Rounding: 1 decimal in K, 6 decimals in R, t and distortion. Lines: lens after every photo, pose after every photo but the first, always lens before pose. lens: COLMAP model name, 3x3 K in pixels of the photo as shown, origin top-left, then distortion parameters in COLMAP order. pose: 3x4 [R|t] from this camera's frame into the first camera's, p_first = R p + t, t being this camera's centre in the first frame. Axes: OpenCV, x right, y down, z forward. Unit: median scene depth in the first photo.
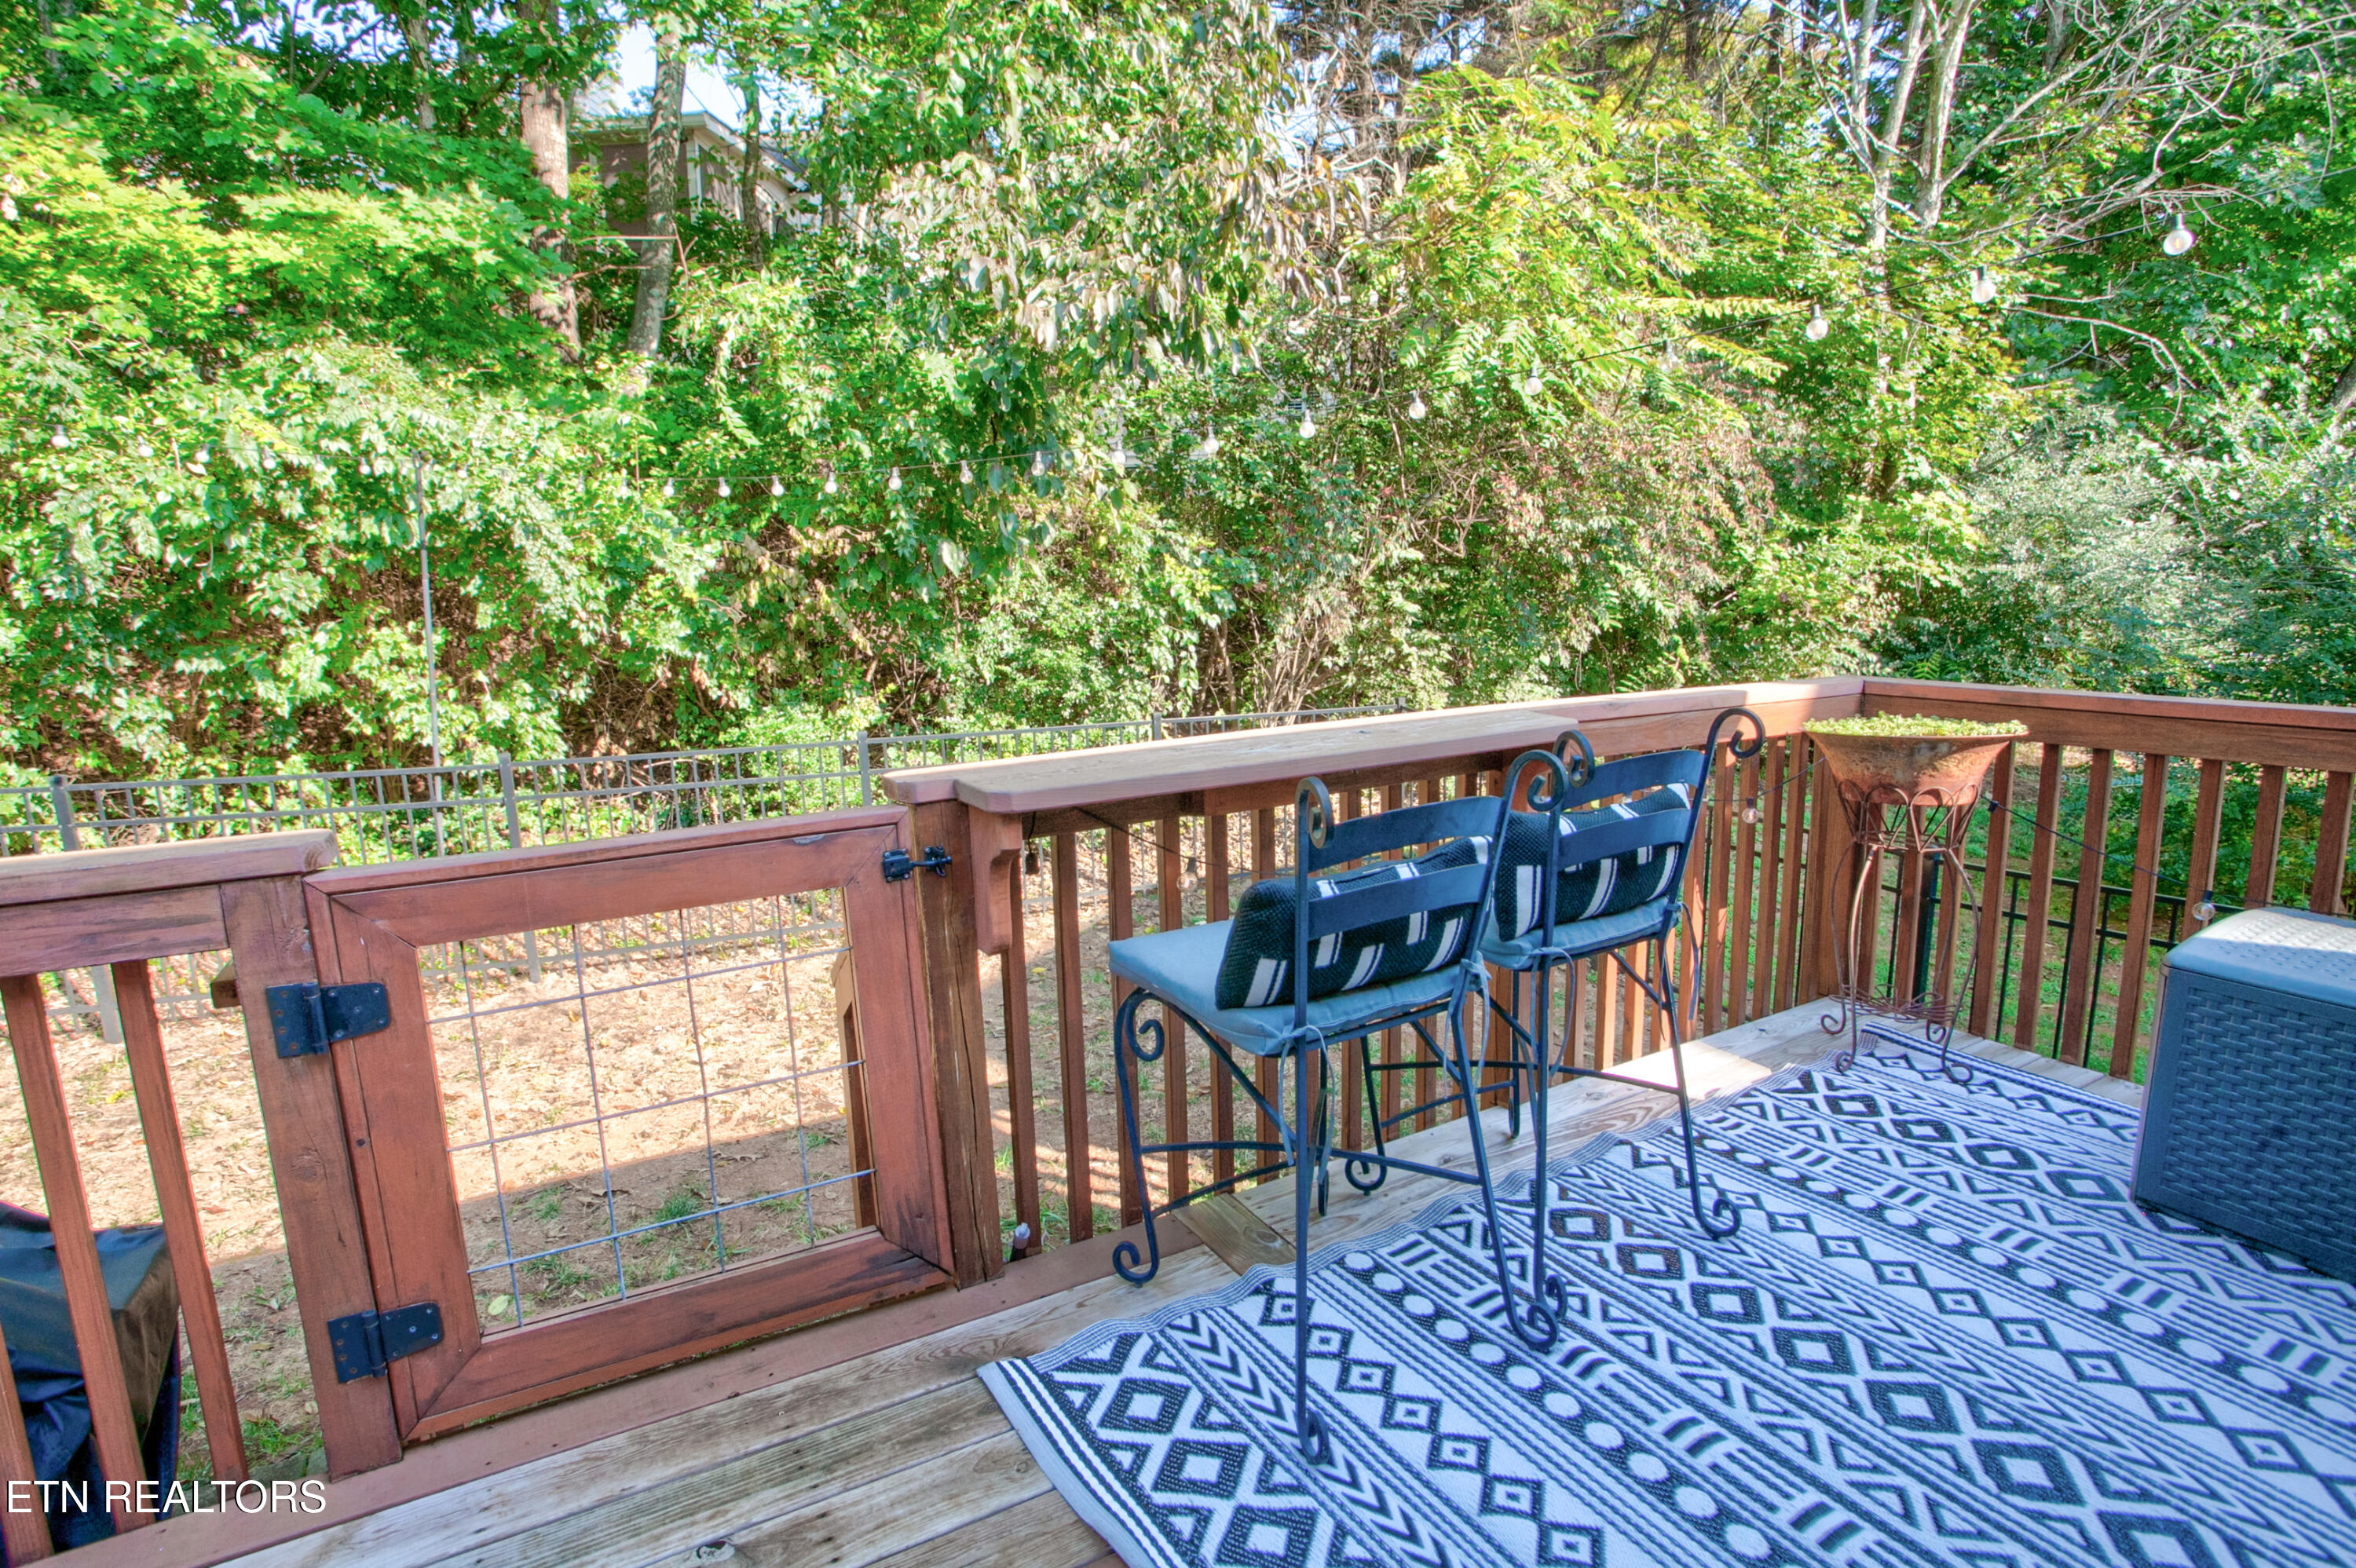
lens RADIAL K [[1168.6, 0, 1180.6], [0, 1168.6, 784.2], [0, 0, 1]] dist [-0.001048, -0.000251]
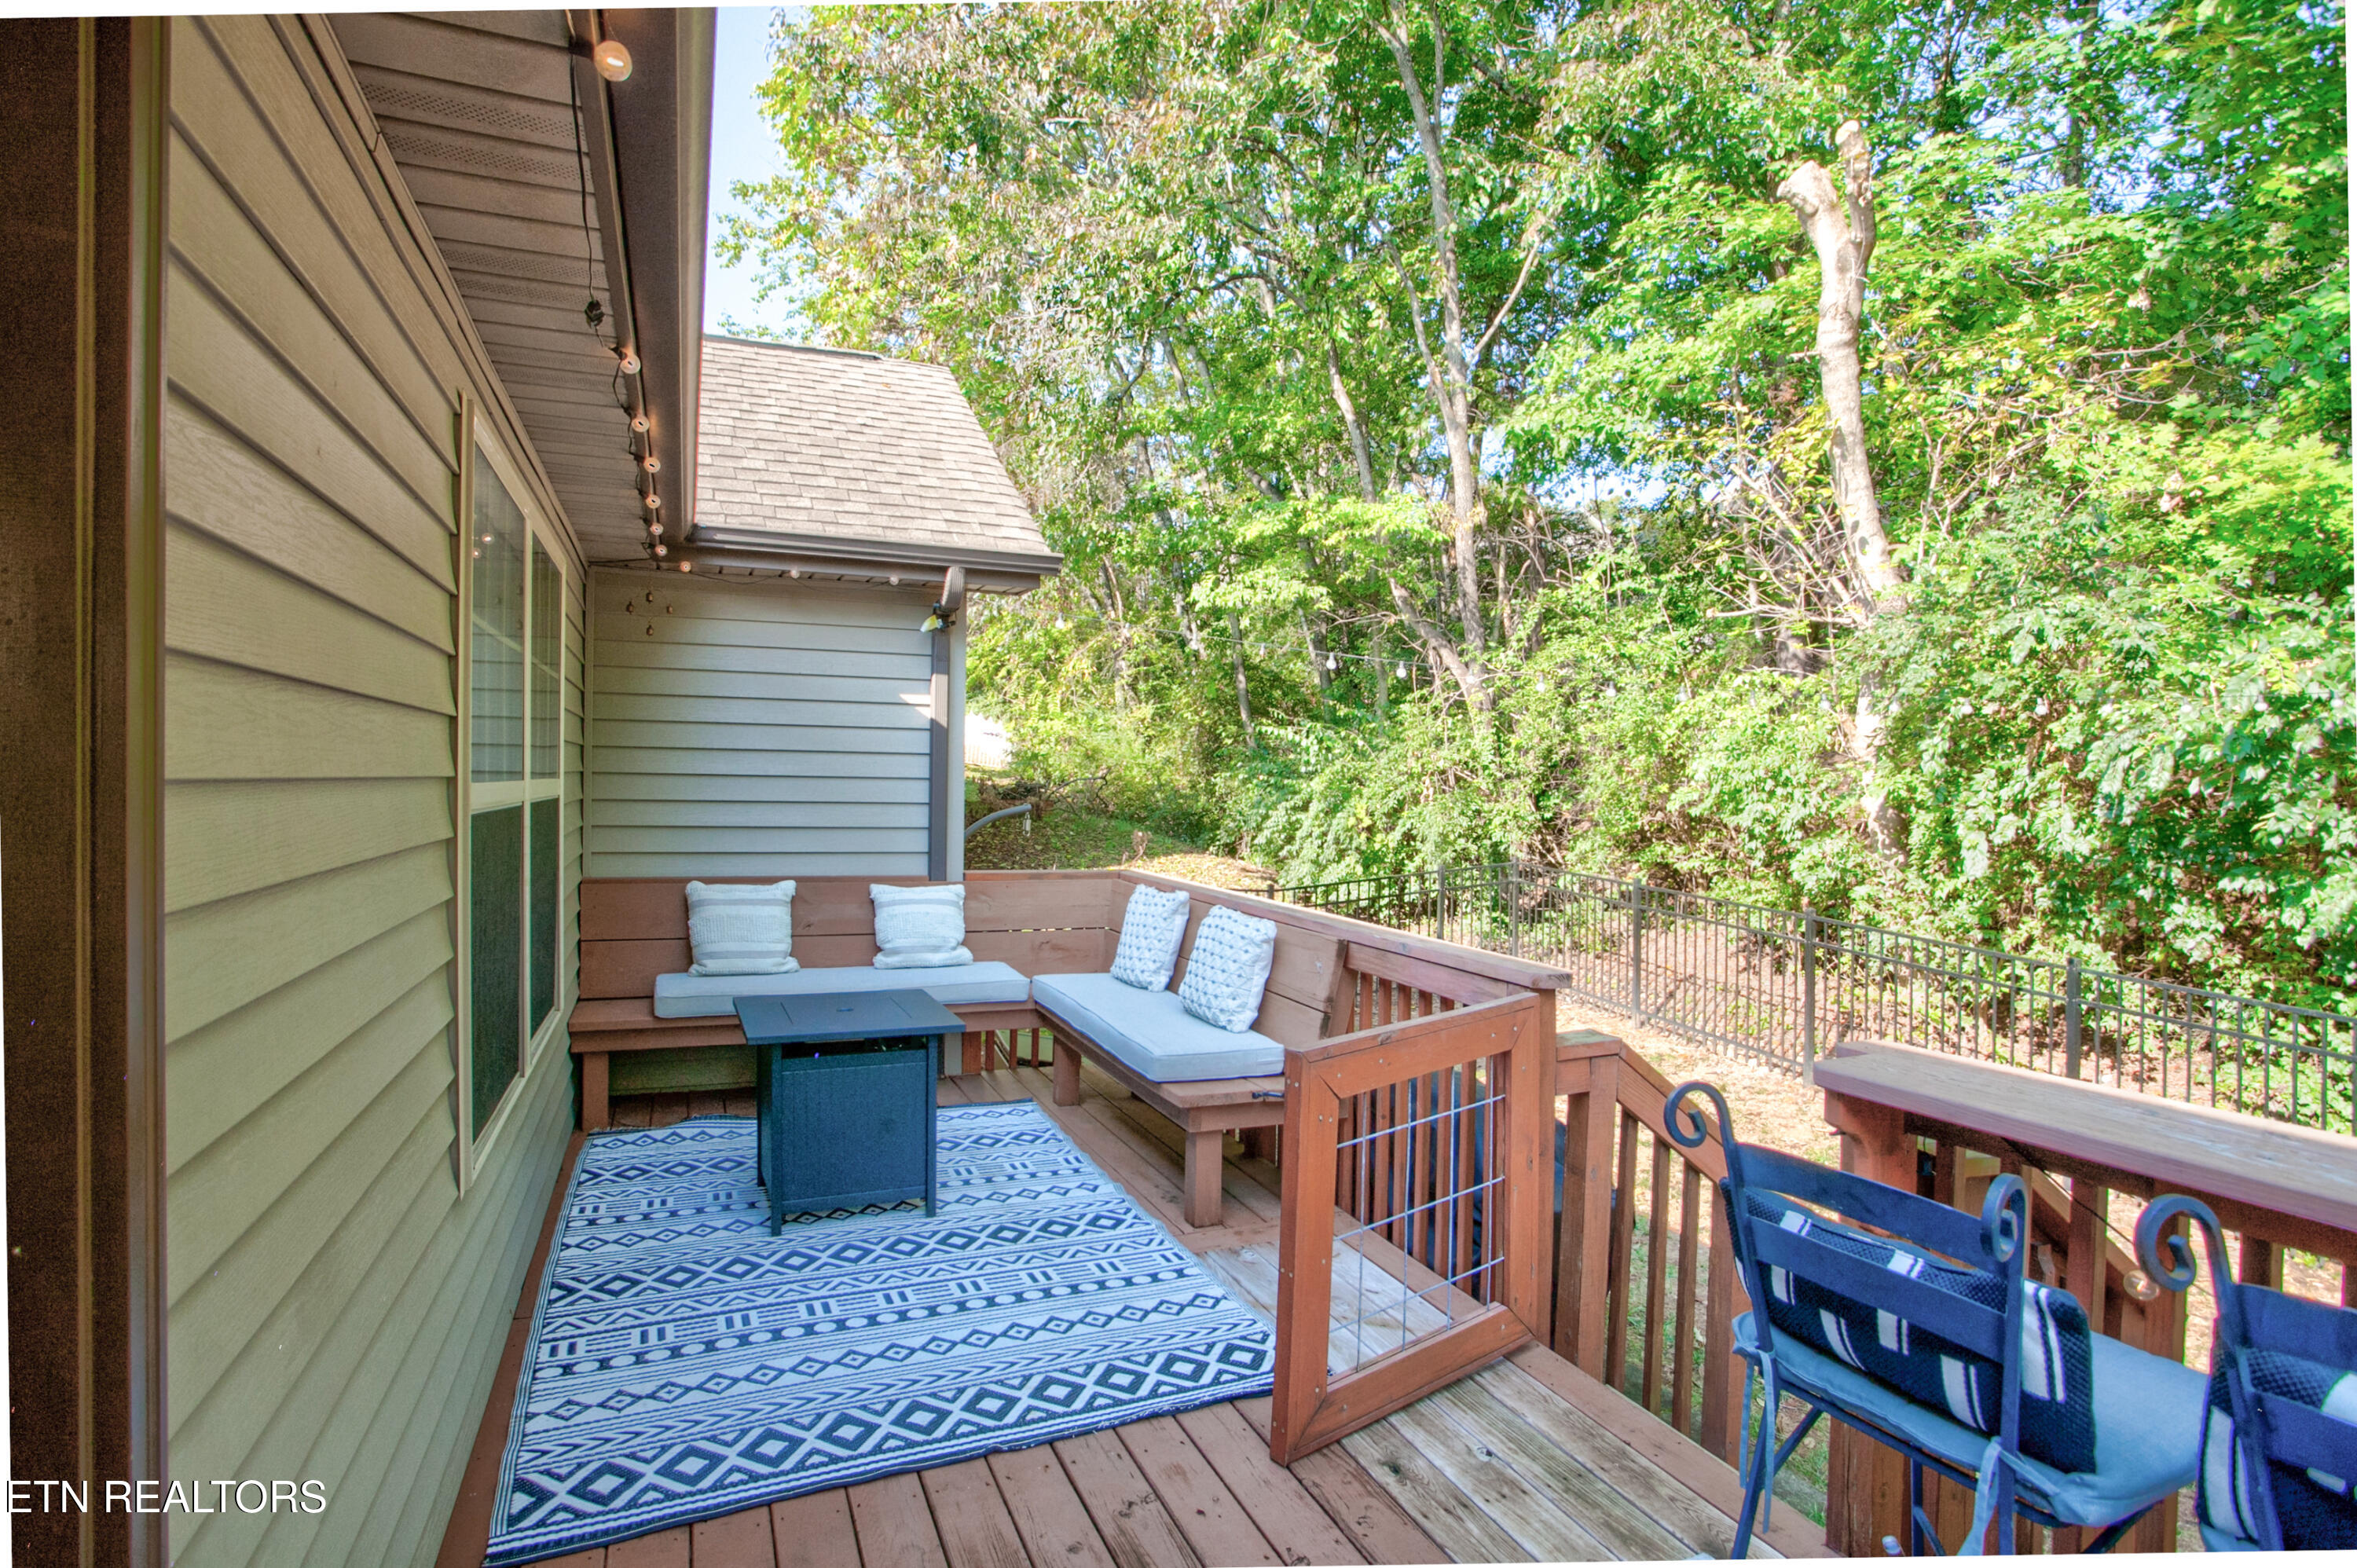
lens RADIAL K [[1169.1, 0, 1175.1], [0, 1169.1, 790.0], [0, 0, 1]] dist [-0.001048, -0.000251]
pose [[-0.089854, 0.034265, -0.995365, 0.291345], [-0.191106, 0.980244, 0.050996, -0.055802], [0.977448, 0.194802, -0.081531, 0.130359]]
